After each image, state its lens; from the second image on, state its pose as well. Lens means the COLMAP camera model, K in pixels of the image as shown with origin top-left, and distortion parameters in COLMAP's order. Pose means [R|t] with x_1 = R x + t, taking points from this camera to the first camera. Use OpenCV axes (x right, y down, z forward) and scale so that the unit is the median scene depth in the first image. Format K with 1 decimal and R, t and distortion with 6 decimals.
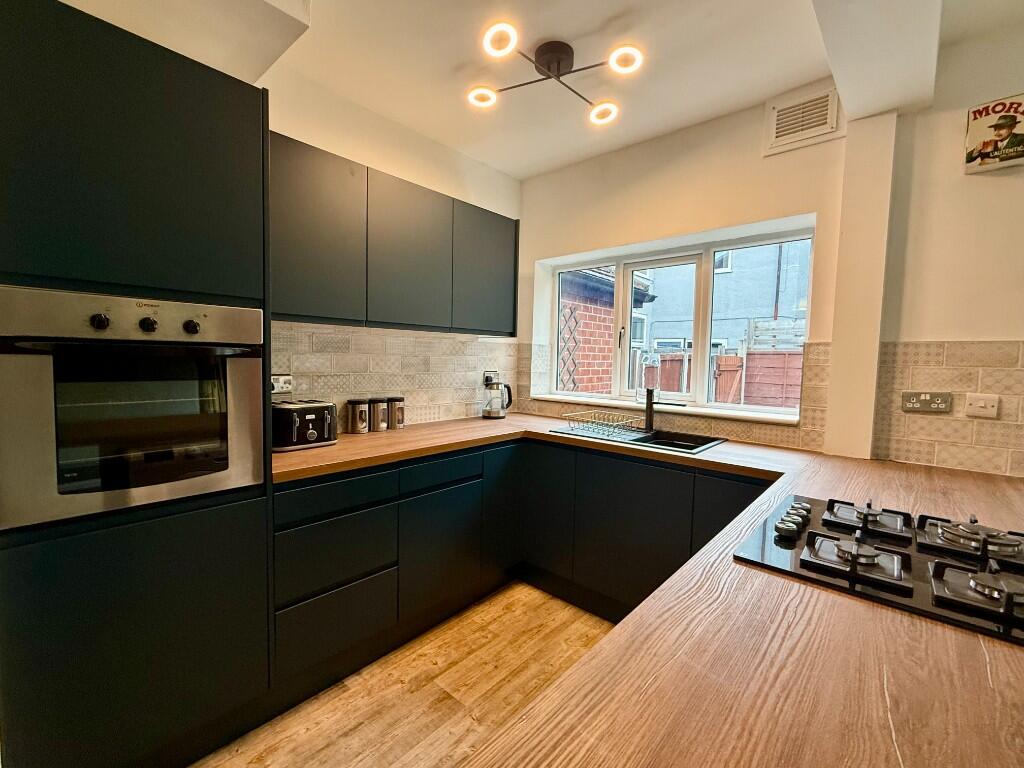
lens RADIAL K [[446.2, 0, 510.8], [0, 446.2, 384.6], [0, 0, 1]] dist [-0.001671, 0.000165]
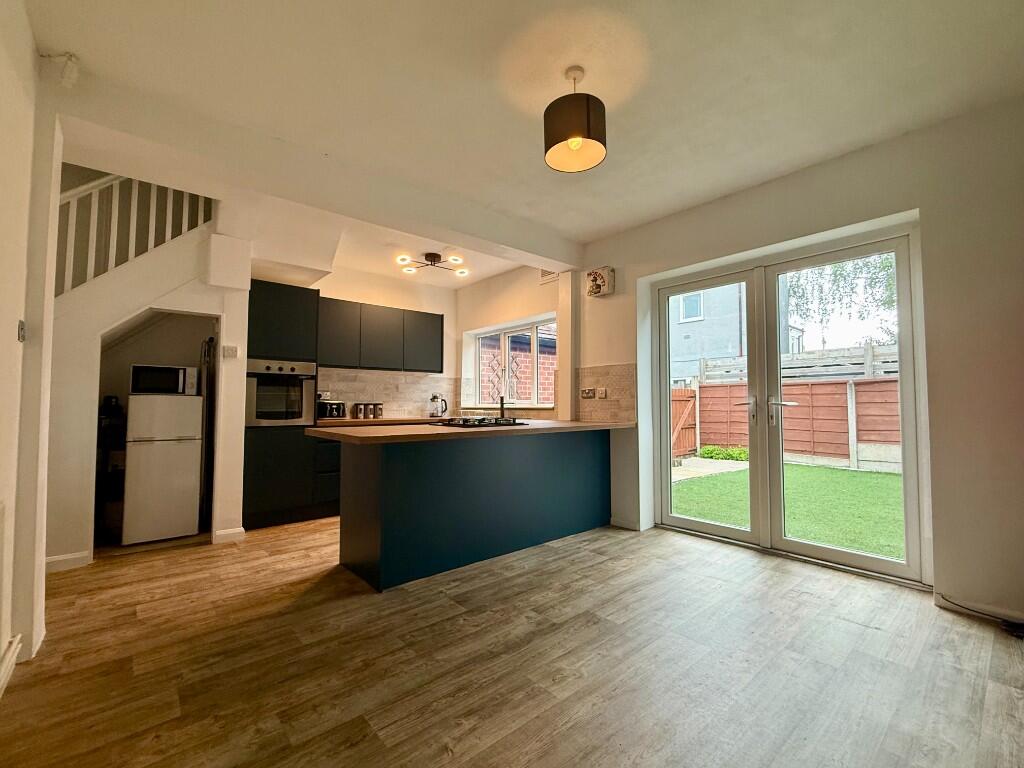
lens RADIAL K [[446.2, 0, 509.3], [0, 446.2, 382.5], [0, 0, 1]] dist [-0.001671, 0.000165]
pose [[0.990512, -0.028925, -0.134350, 0.629577], [0.013645, 0.993468, -0.113292, 0.176728], [0.136749, 0.110384, 0.984436, -0.974463]]
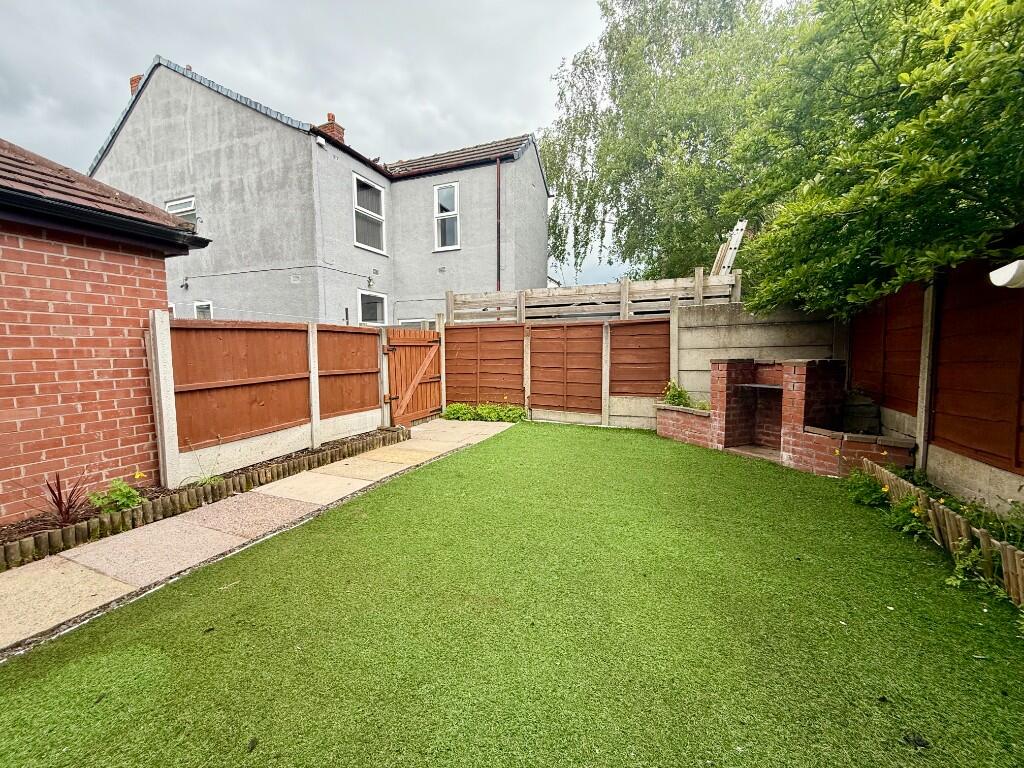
lens RADIAL K [[407.7, 0, 510.3], [0, 407.7, 381.7], [0, 0, 1]] dist [-0.000971, 0.000002]
pose [[0.943830, -0.052786, 0.326187, 1.307203], [0.046332, 0.998547, 0.027532, 0.091452], [-0.327166, -0.010873, 0.944904, 0.470377]]
